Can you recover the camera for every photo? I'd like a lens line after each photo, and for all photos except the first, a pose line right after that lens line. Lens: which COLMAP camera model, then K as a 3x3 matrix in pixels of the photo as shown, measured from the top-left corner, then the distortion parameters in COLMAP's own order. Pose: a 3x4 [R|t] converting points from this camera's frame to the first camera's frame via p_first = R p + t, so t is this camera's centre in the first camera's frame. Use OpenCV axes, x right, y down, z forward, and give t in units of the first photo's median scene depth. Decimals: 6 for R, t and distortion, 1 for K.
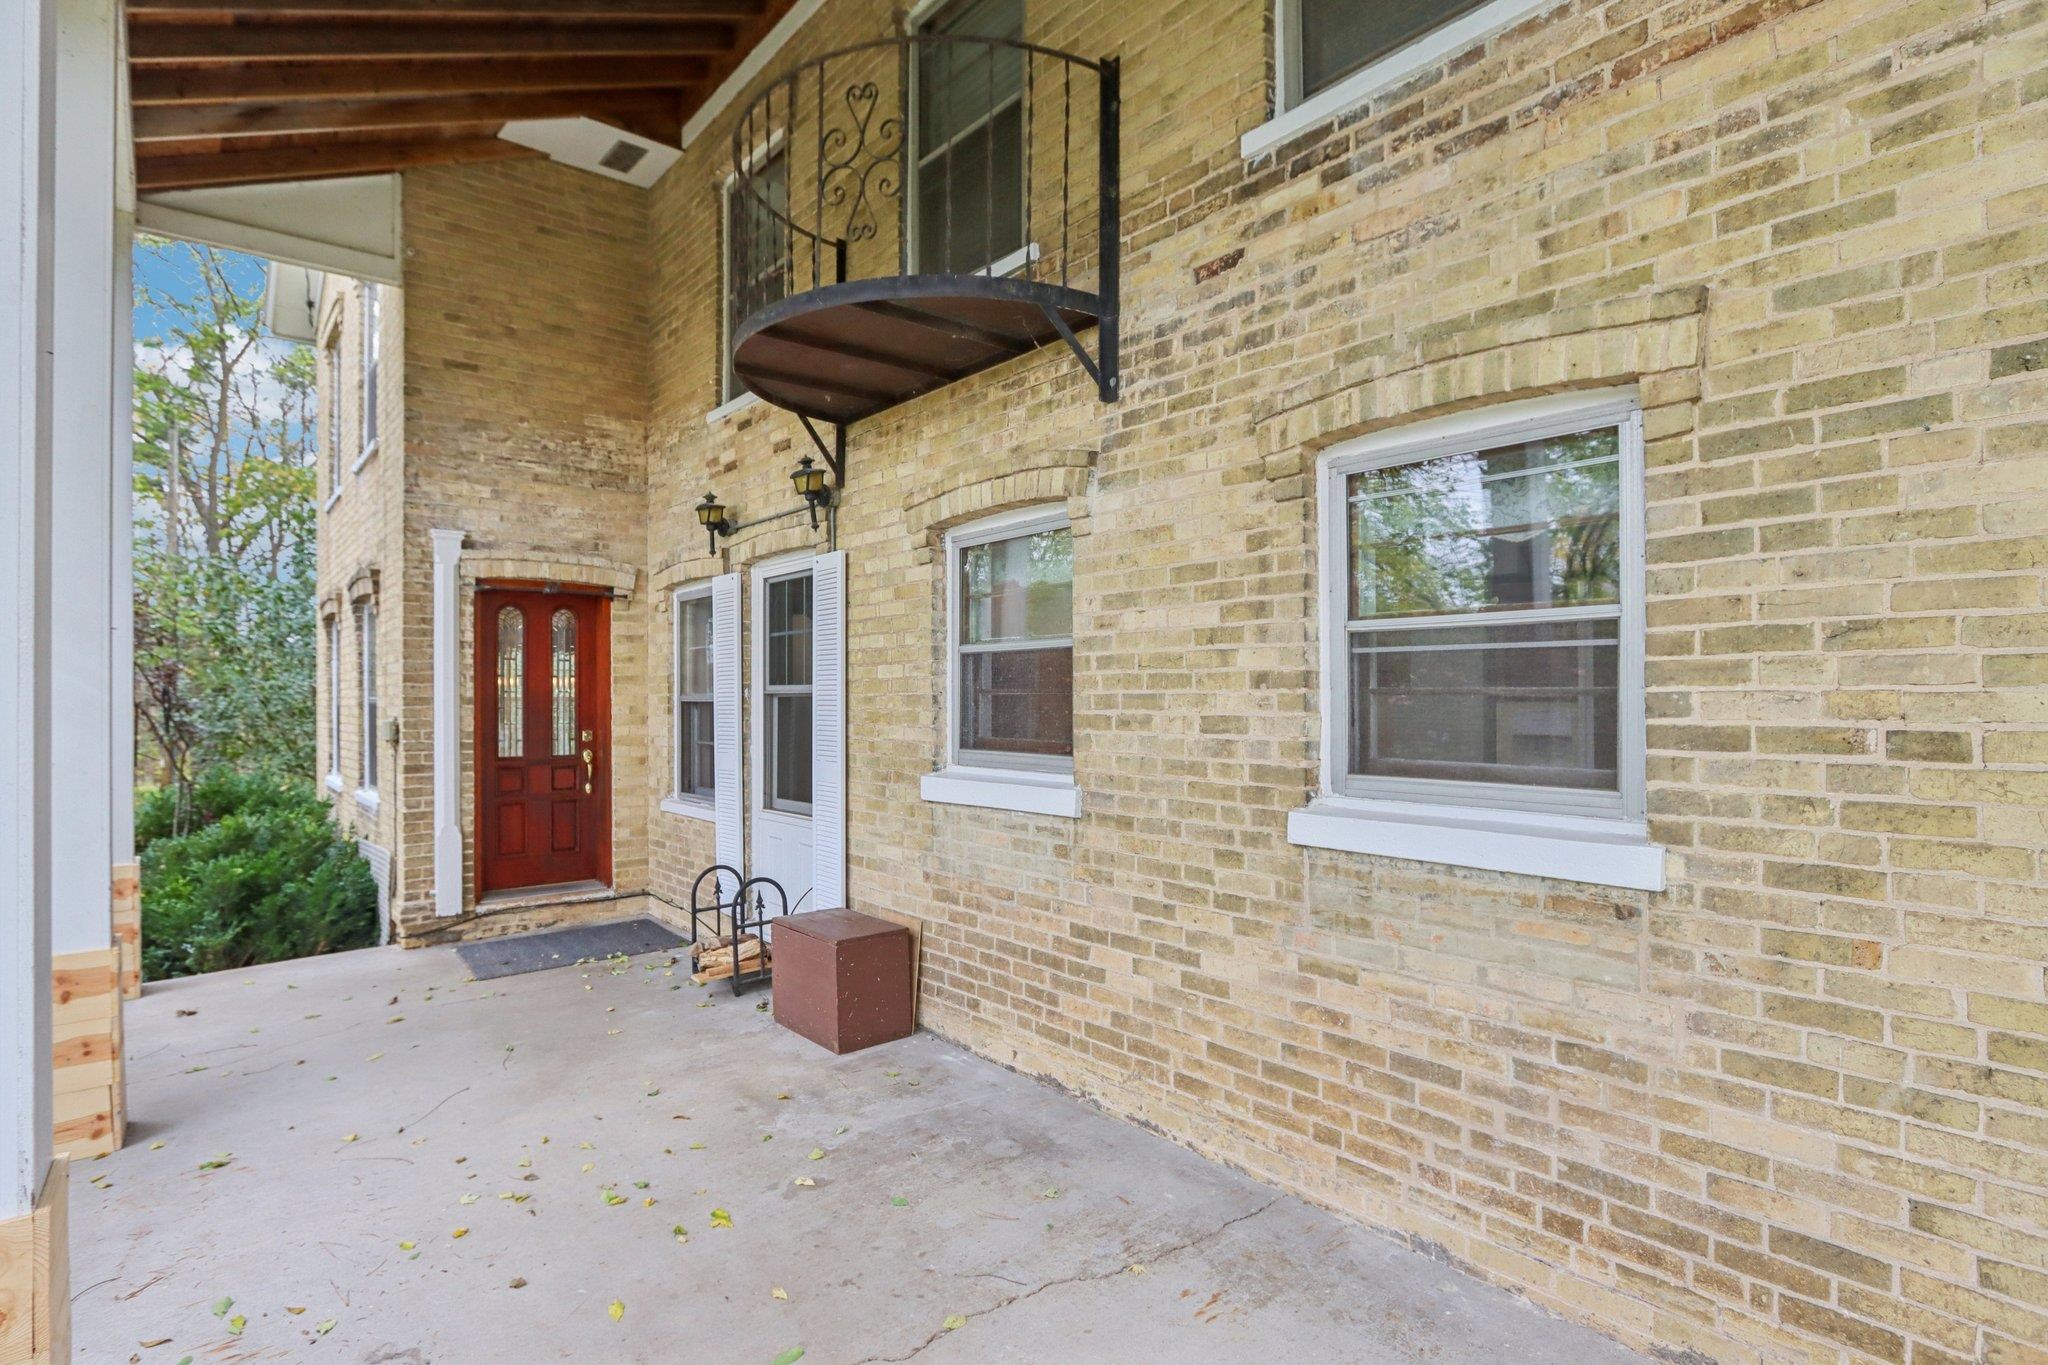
lens RADIAL K [[1030.7, 0, 1024.0], [0, 1030.7, 682.5], [0, 0, 1]] dist [-0.019702, 0.000519]
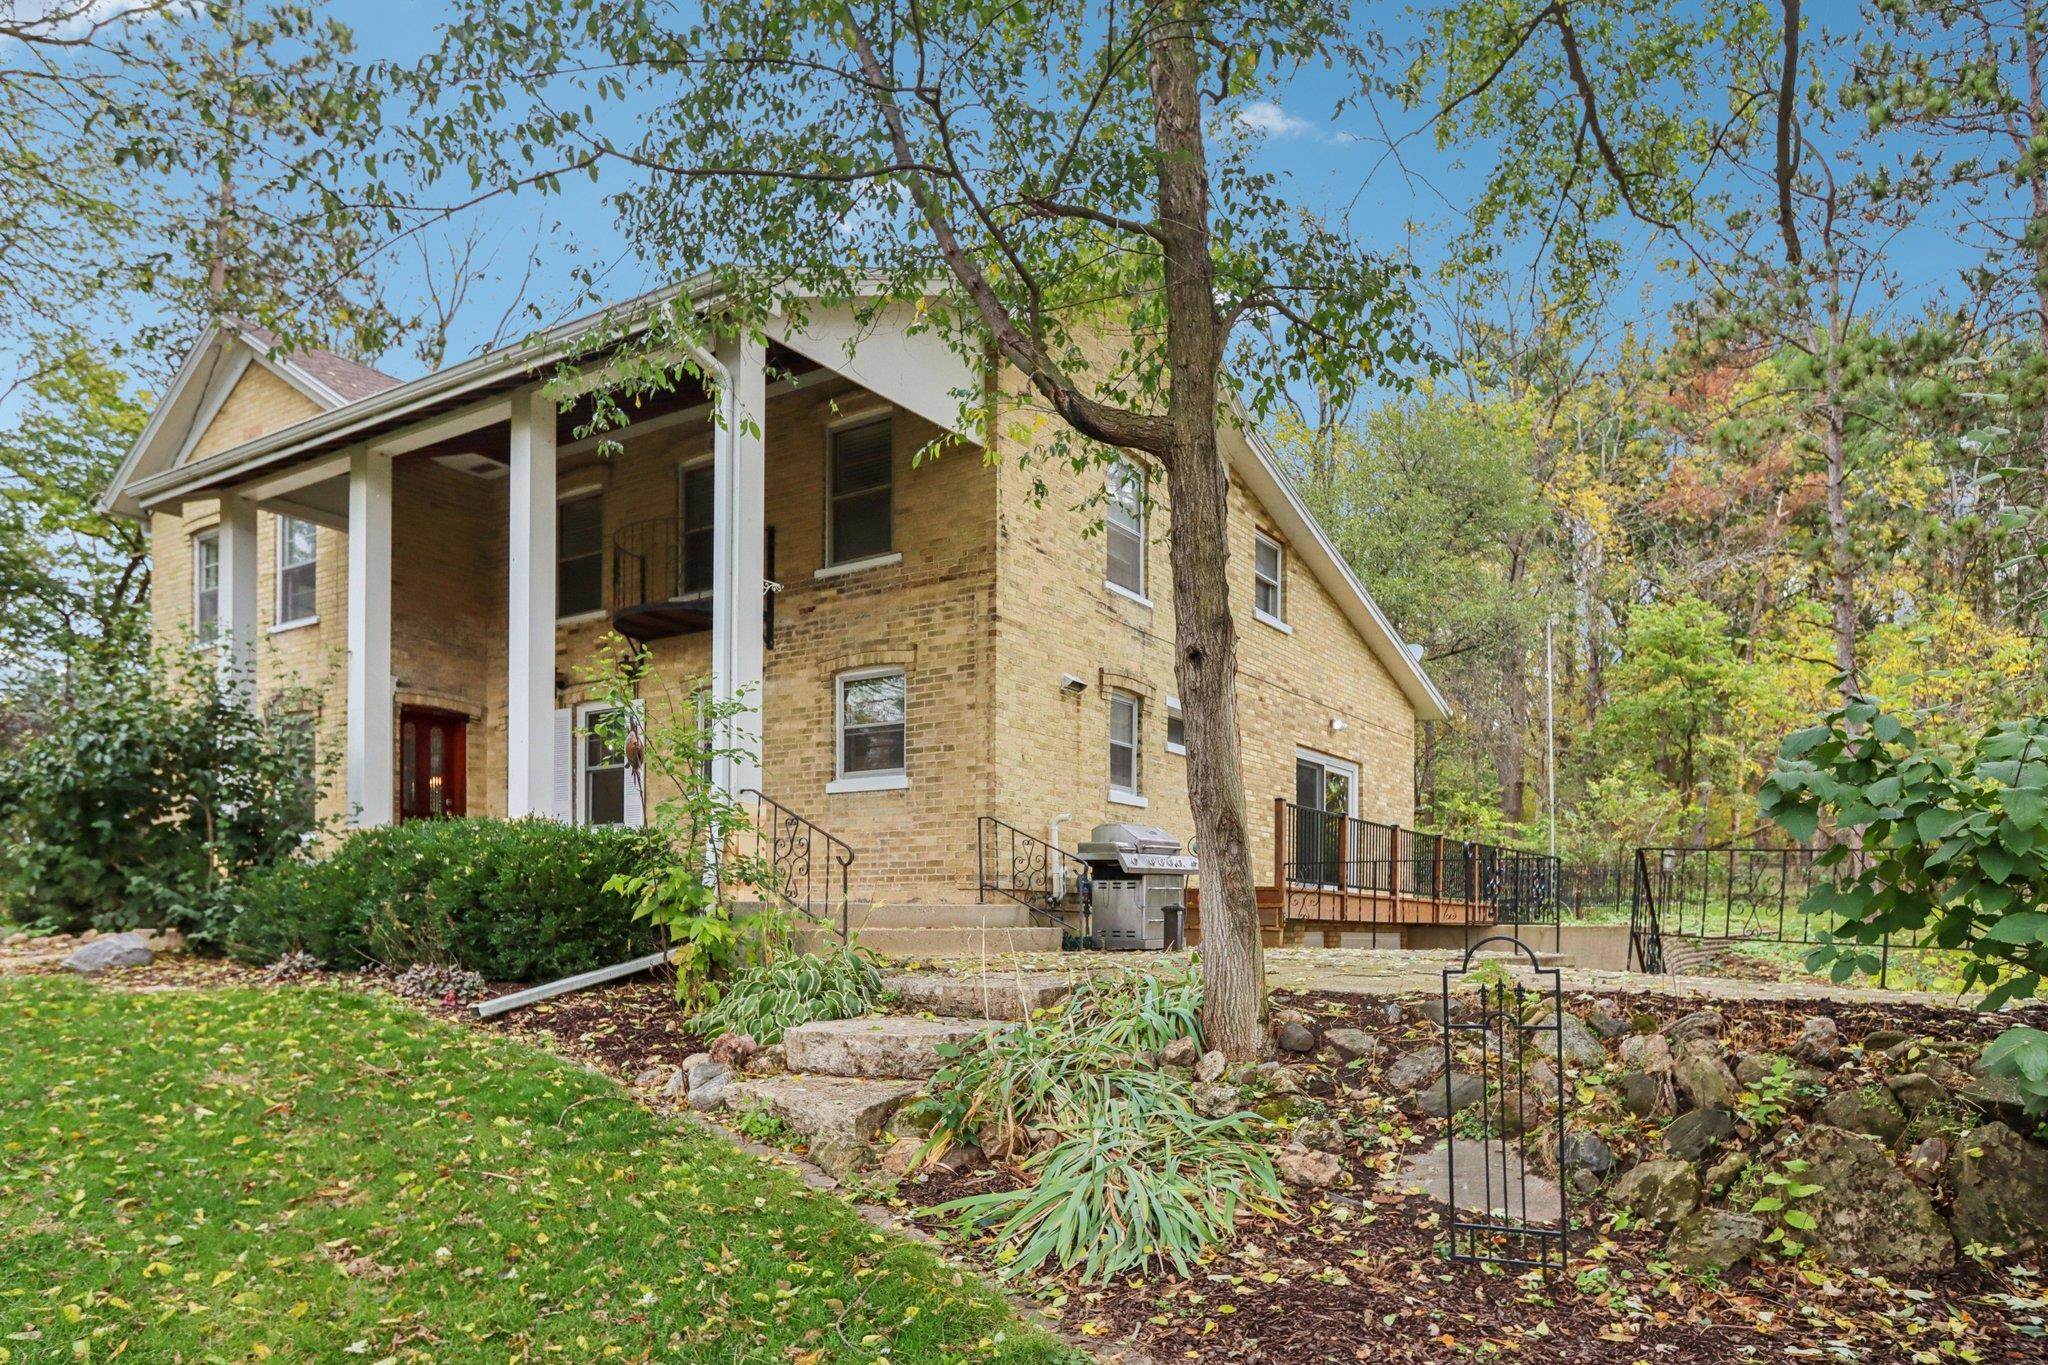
lens RADIAL K [[1324.2, 0, 1022.7], [0, 1324.2, 933.9], [0, 0, 1]] dist [0.000163, -0.000055]
pose [[0.955042, 0.005460, 0.296419, -0.185833], [-0.010194, 0.999844, 0.014428, 0.253544], [-0.296294, -0.016802, 0.954949, -1.522741]]
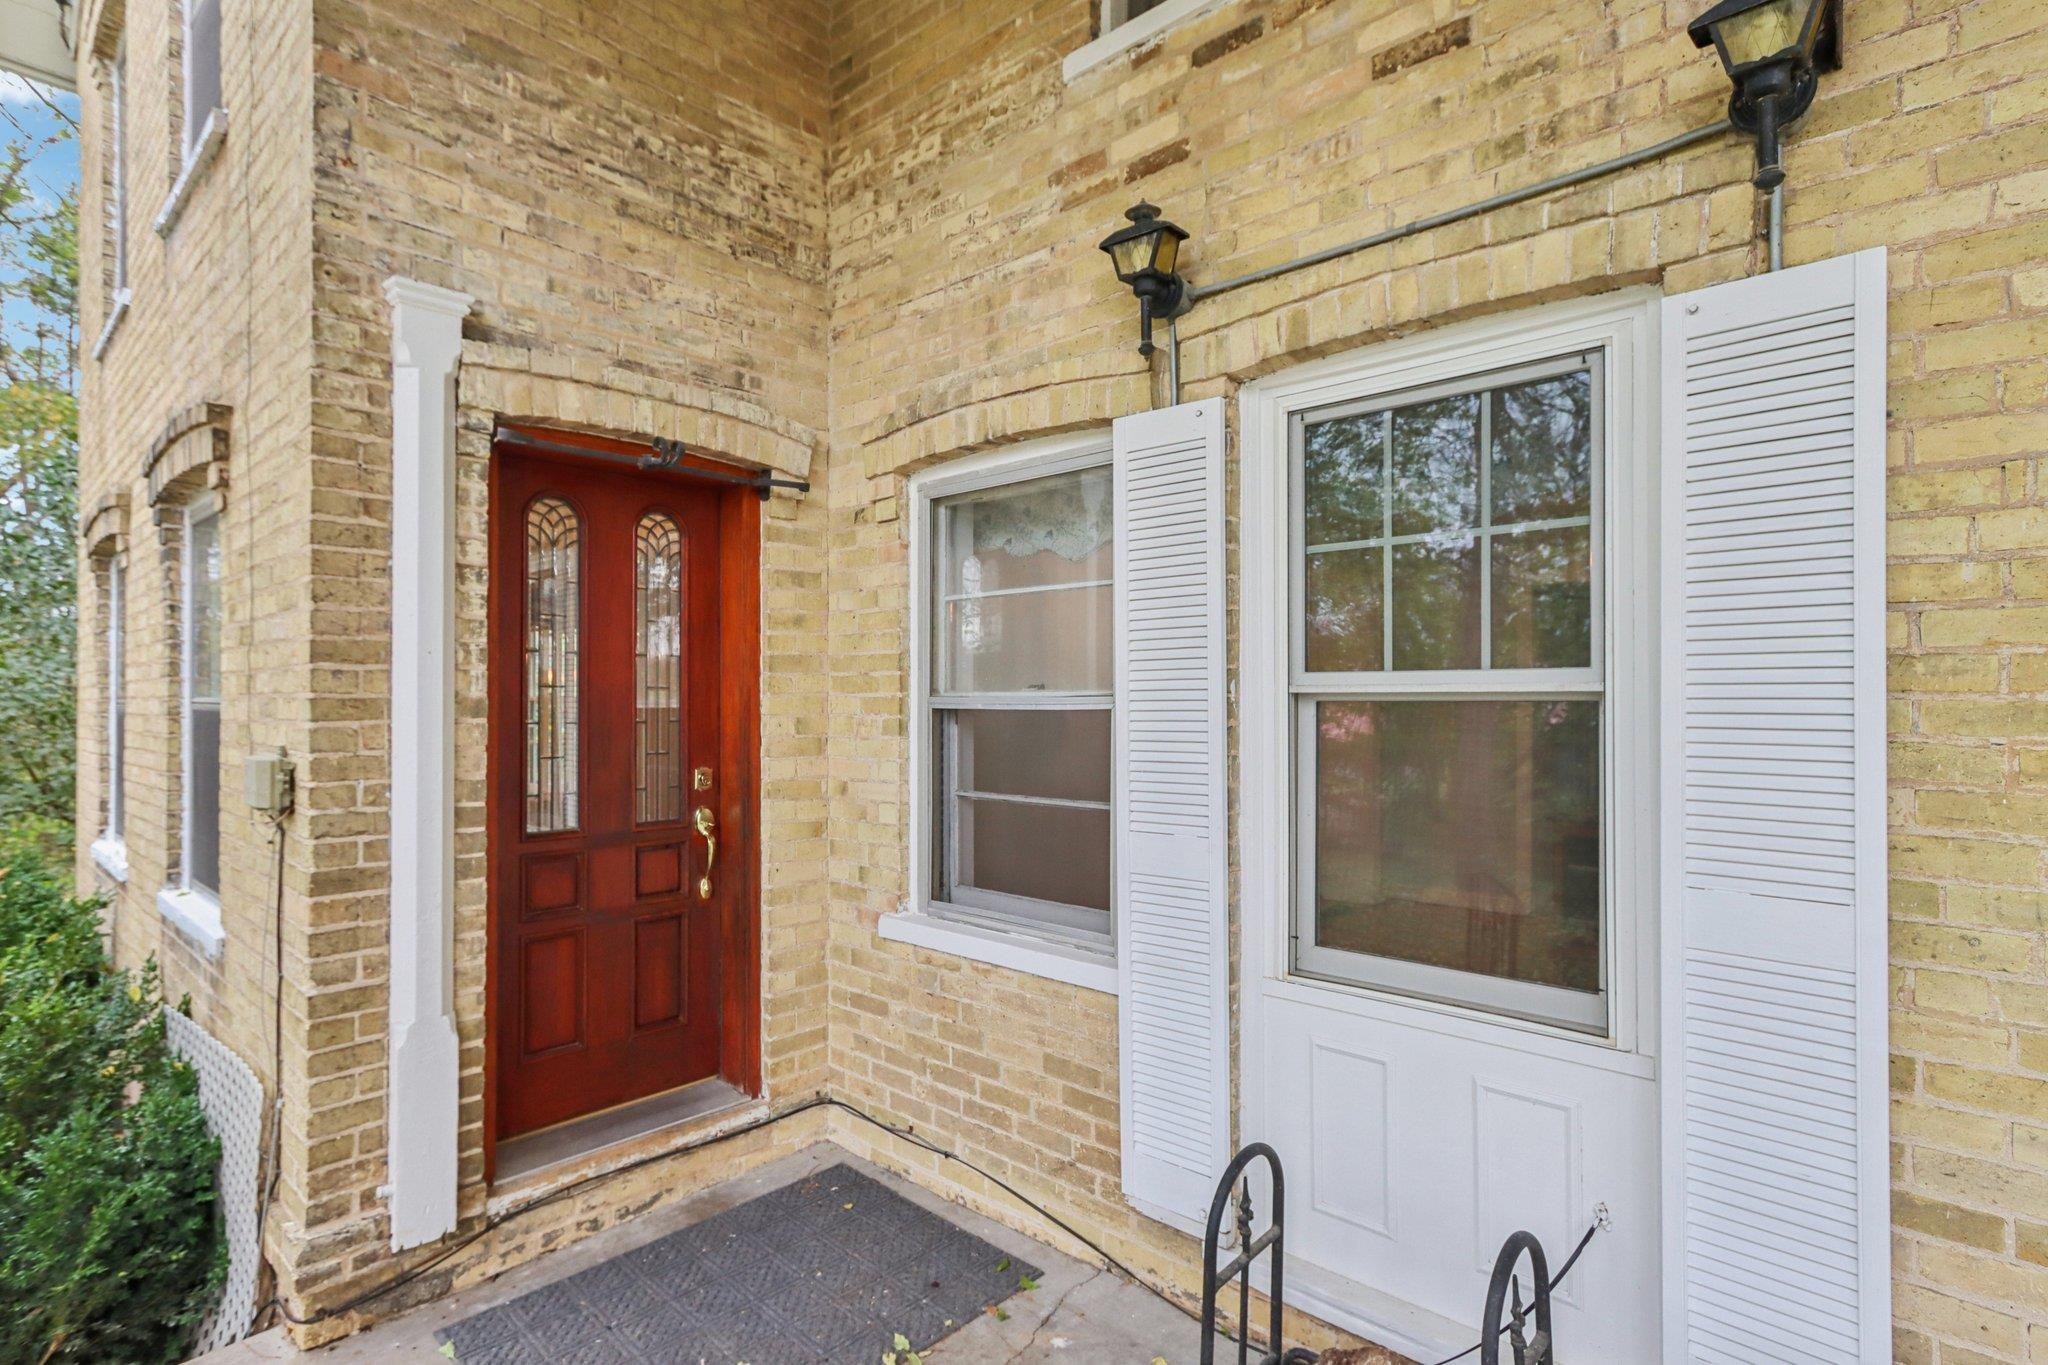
lens RADIAL K [[1019.8, 0, 1020.8], [0, 1019.8, 678.3], [0, 0, 1]] dist [0.004061, 0.002061]
pose [[0.991536, 0.005597, 0.129709, -0.375423], [-0.005009, 0.999976, -0.004857, 0.006862], [-0.129733, 0.004166, 0.991540, 0.558821]]
